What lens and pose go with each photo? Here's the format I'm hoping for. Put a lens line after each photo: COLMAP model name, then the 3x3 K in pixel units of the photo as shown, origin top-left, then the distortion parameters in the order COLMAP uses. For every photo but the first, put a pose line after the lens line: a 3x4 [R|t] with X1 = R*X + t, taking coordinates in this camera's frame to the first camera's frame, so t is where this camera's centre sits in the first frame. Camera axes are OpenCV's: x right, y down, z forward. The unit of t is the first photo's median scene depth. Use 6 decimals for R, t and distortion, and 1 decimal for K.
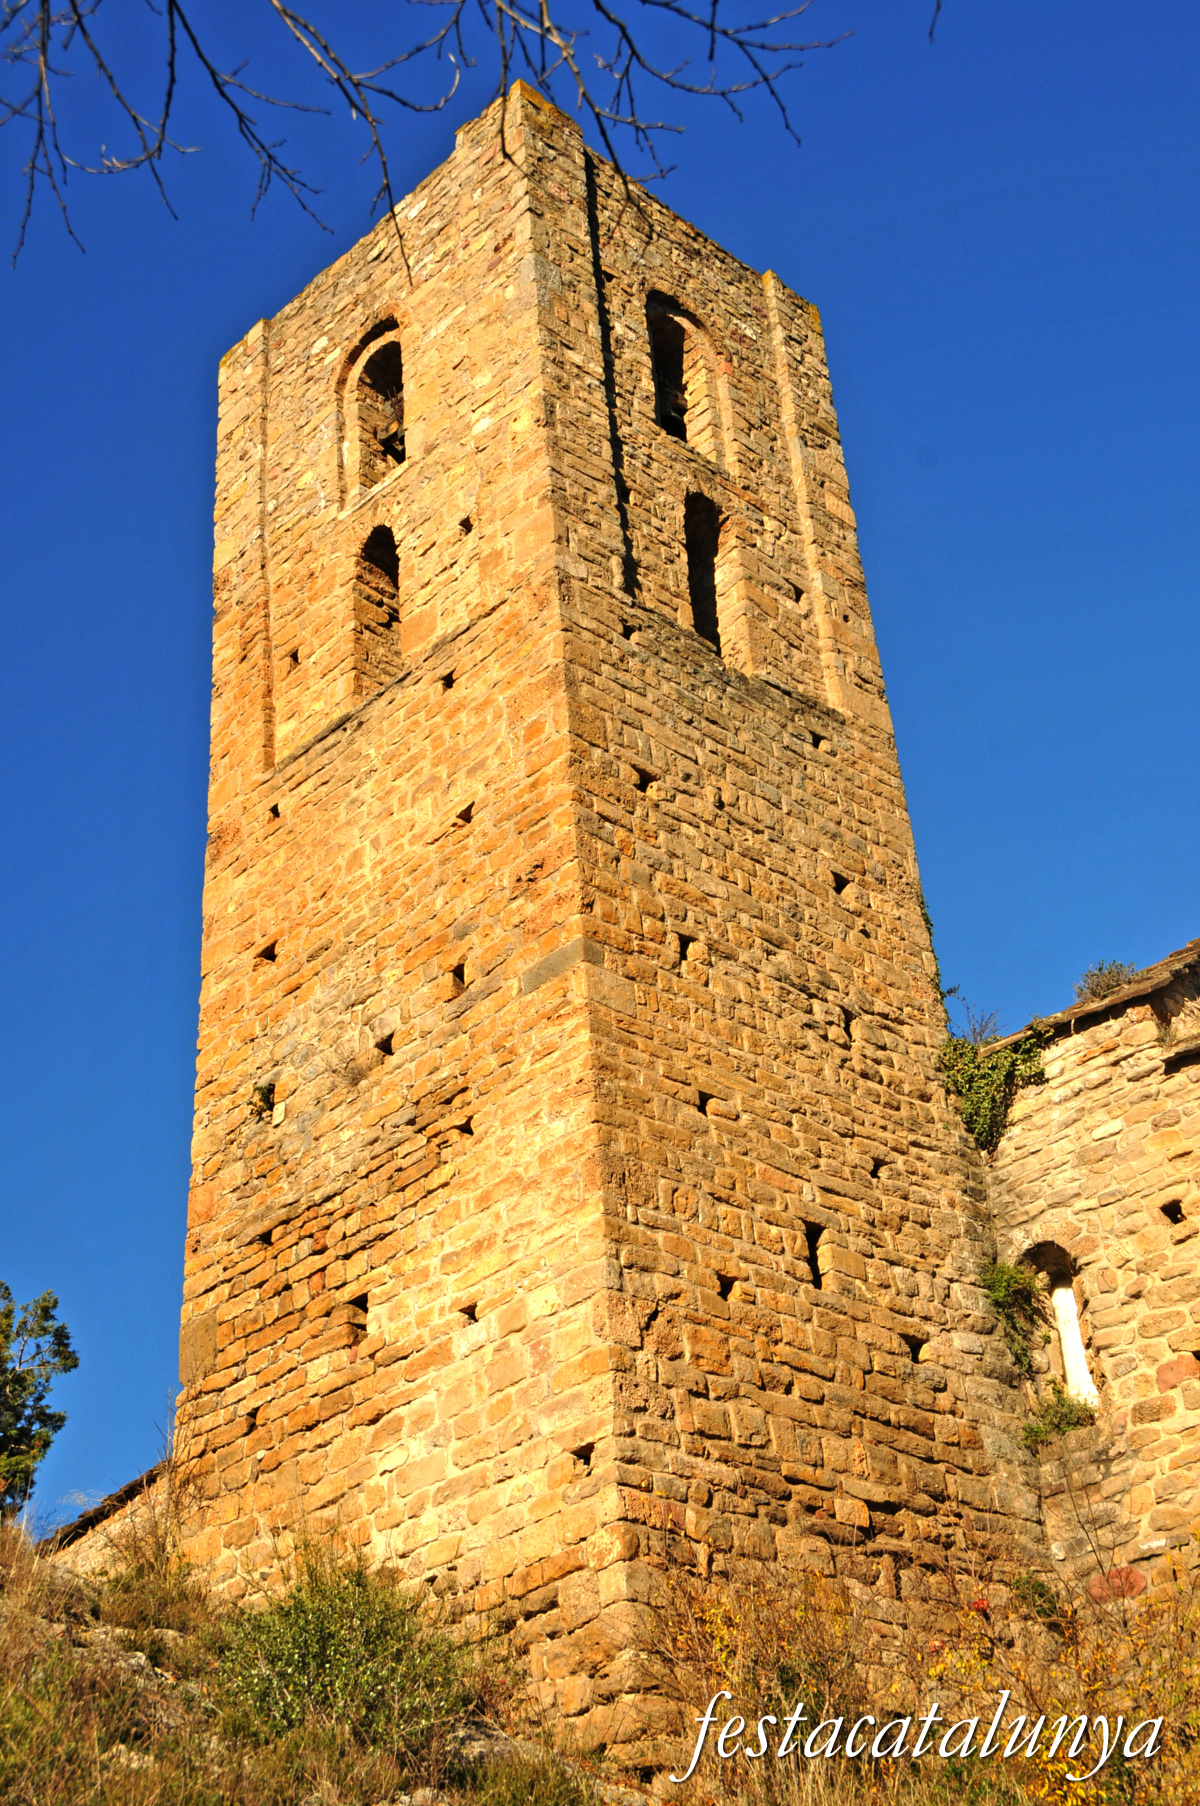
lens RADIAL K [[2139.2, 0, 600.0], [0, 2139.2, 903.0], [0, 0, 1]] dist [0.037319, 0.297109]
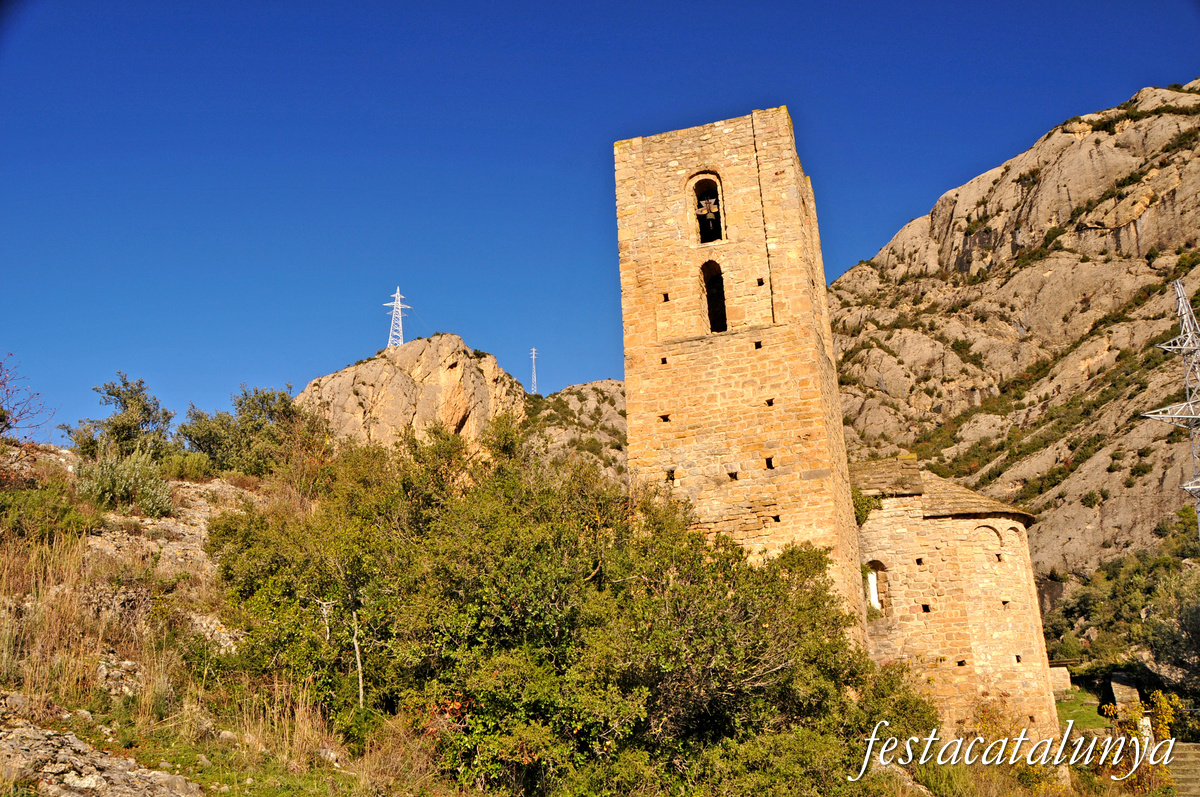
lens RADIAL K [[922.2, 0, 599.8], [0, 922.2, 421.4], [0, 0, 1]] dist [-0.103780, 0.000987]
pose [[0.903632, 0.188128, 0.384782, -0.652236], [-0.270319, 0.947347, 0.171644, -0.146059], [-0.332231, -0.259117, 0.906907, -0.061567]]
